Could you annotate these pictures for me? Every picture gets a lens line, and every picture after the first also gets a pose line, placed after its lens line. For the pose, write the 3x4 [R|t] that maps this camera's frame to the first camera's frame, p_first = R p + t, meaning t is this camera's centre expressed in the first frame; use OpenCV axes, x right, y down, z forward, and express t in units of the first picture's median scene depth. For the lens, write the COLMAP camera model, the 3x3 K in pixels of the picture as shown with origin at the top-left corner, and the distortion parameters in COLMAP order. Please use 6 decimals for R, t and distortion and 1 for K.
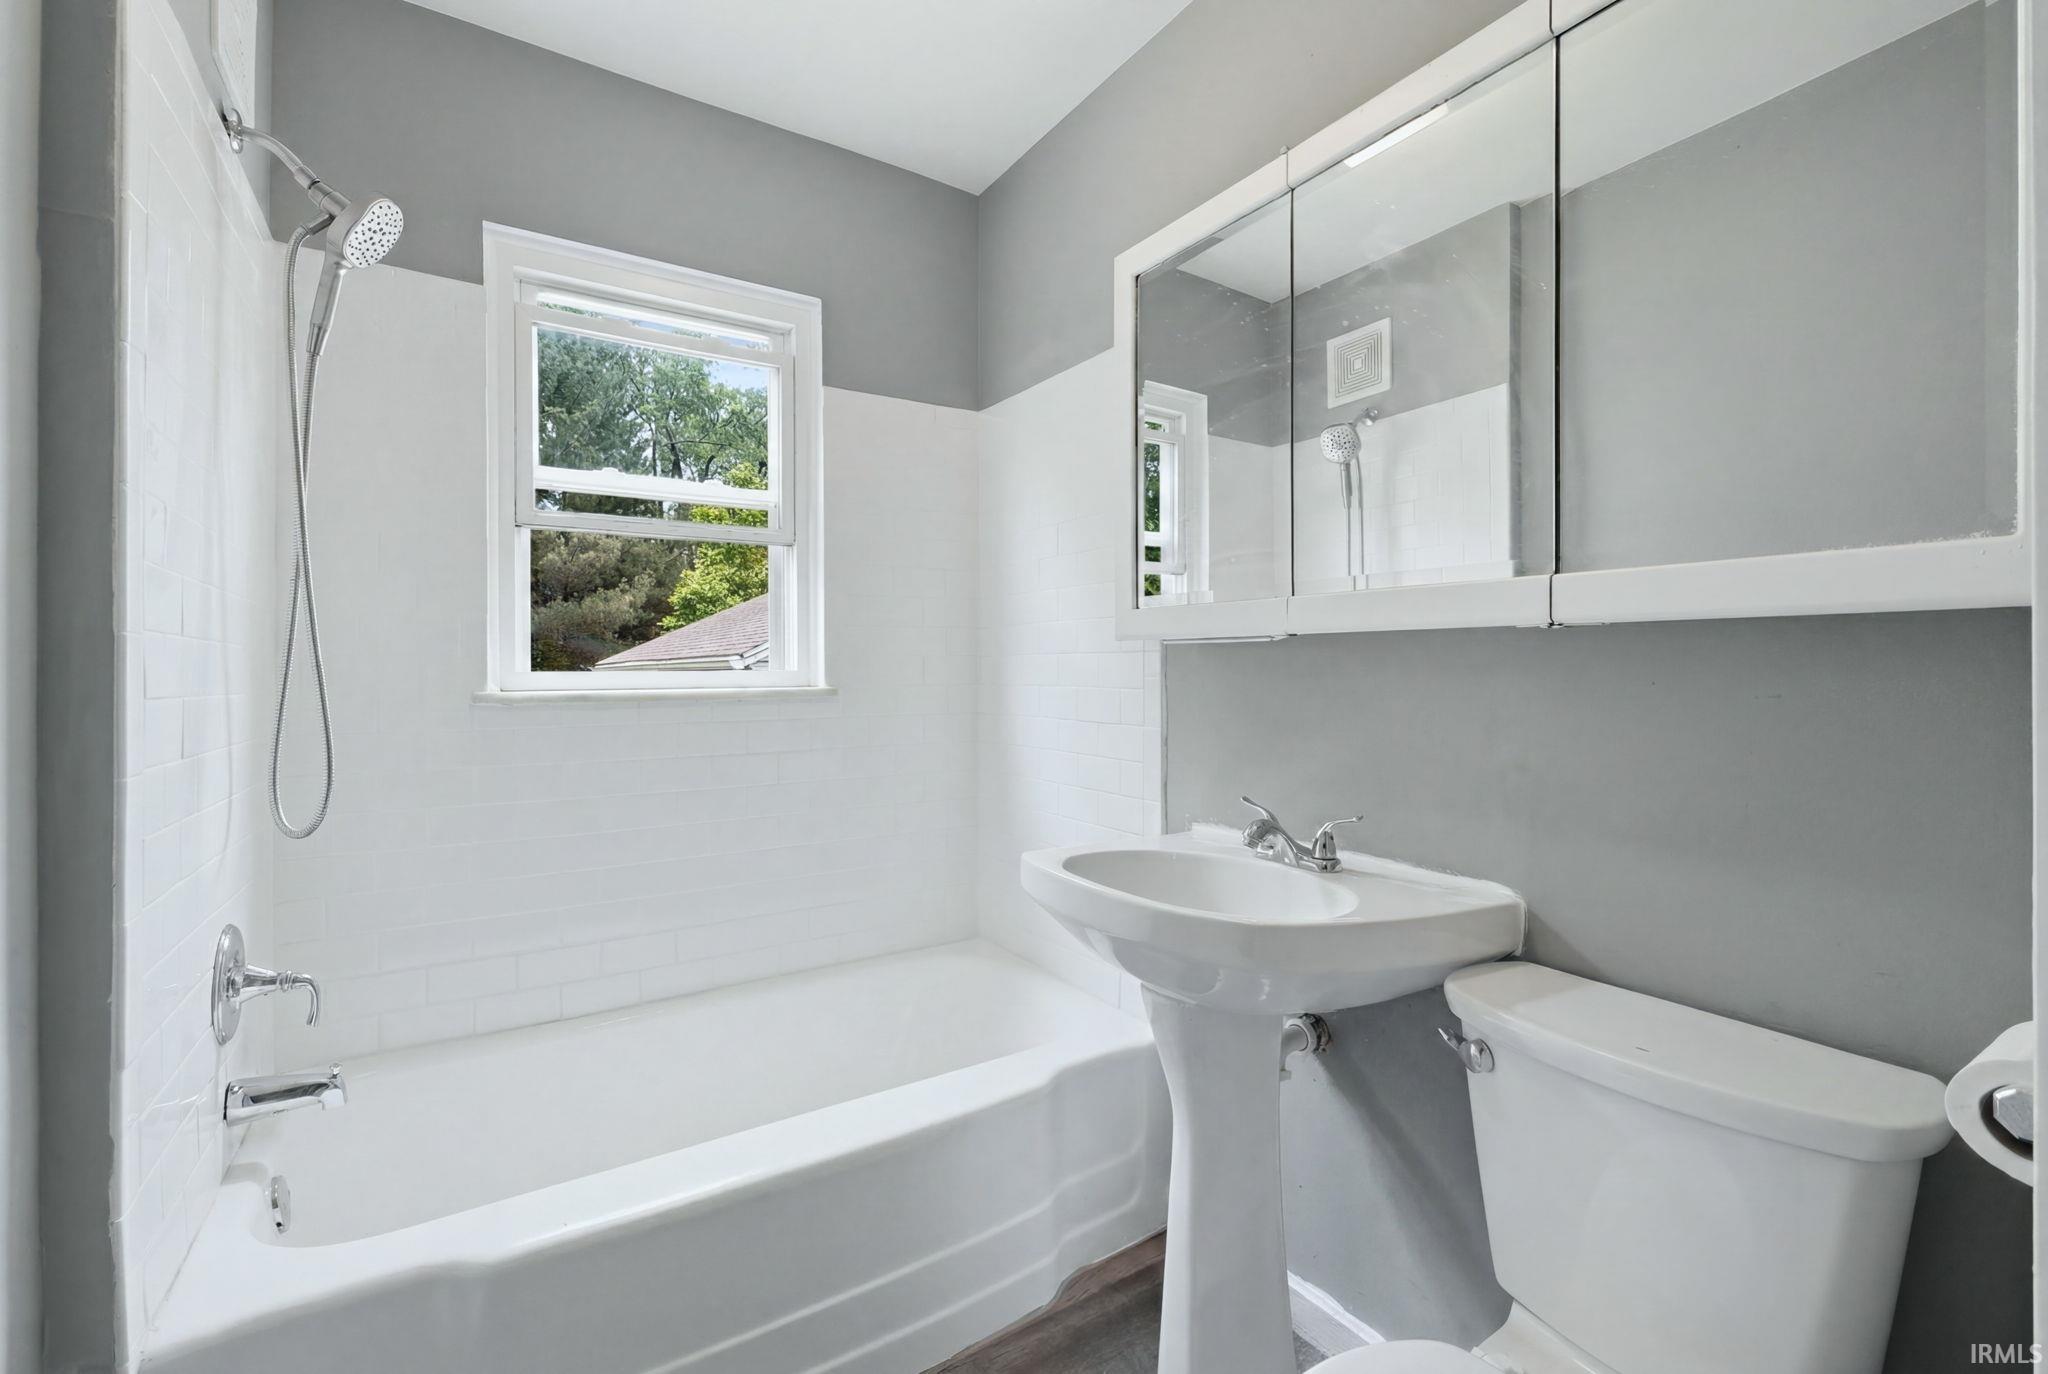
lens RADIAL K [[869.0, 0, 1020.7], [0, 869.0, 665.7], [0, 0, 1]] dist [-0.003181, 0.000108]
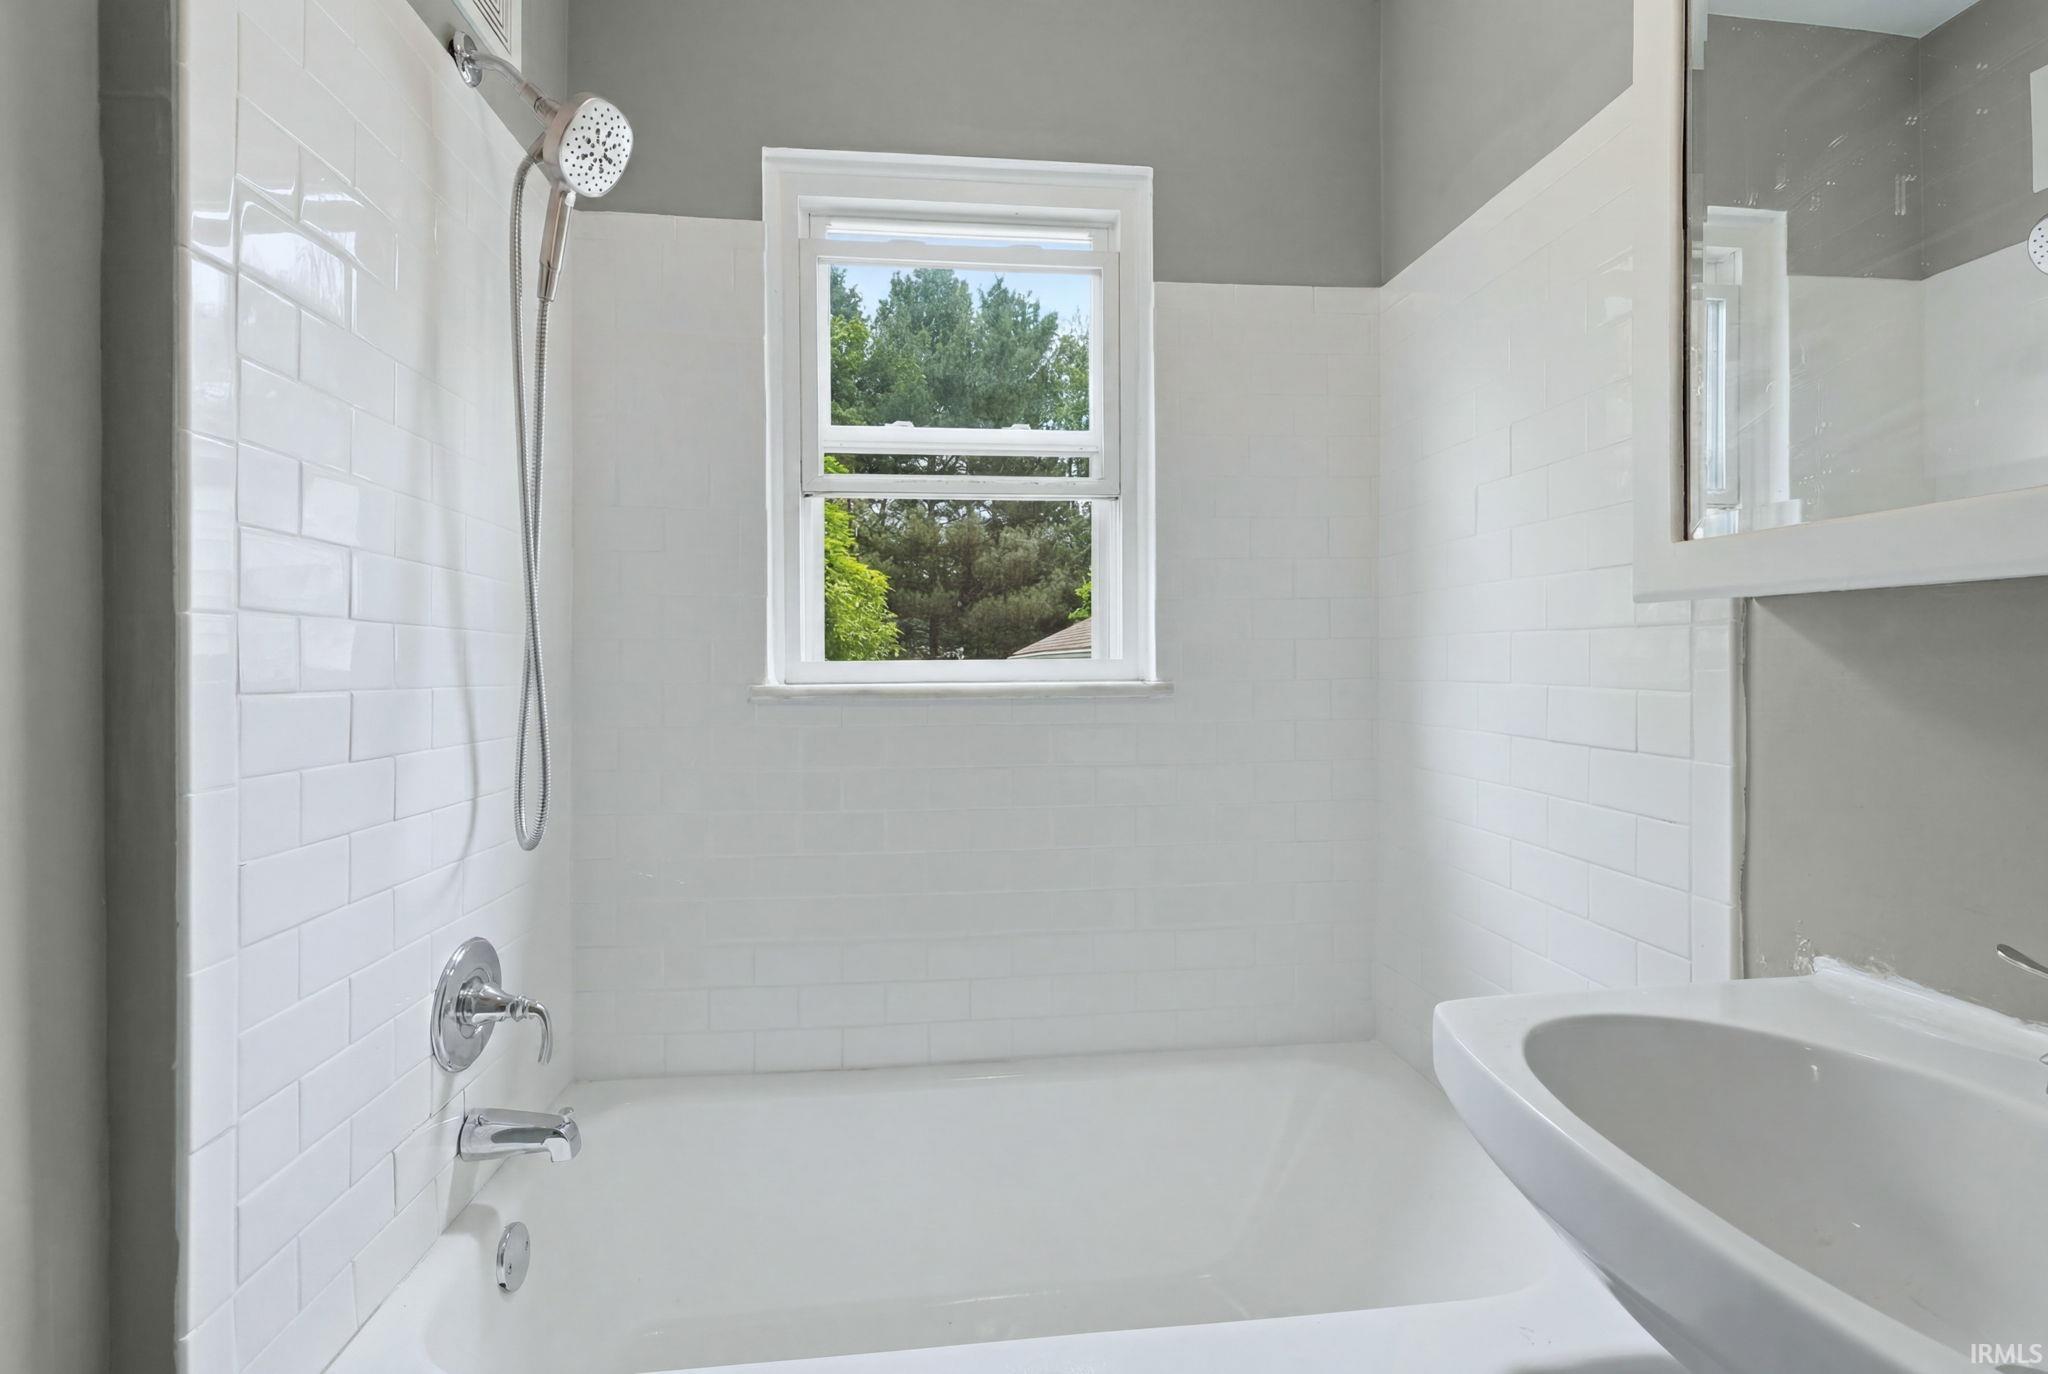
lens RADIAL K [[869.0, 0, 1020.7], [0, 869.0, 665.7], [0, 0, 1]] dist [-0.003181, 0.000108]
pose [[0.893338, 0.002111, -0.449380, 0.008342], [0.002977, 0.999939, 0.010615, 0.002615], [0.449375, -0.010820, 0.893278, 0.301088]]
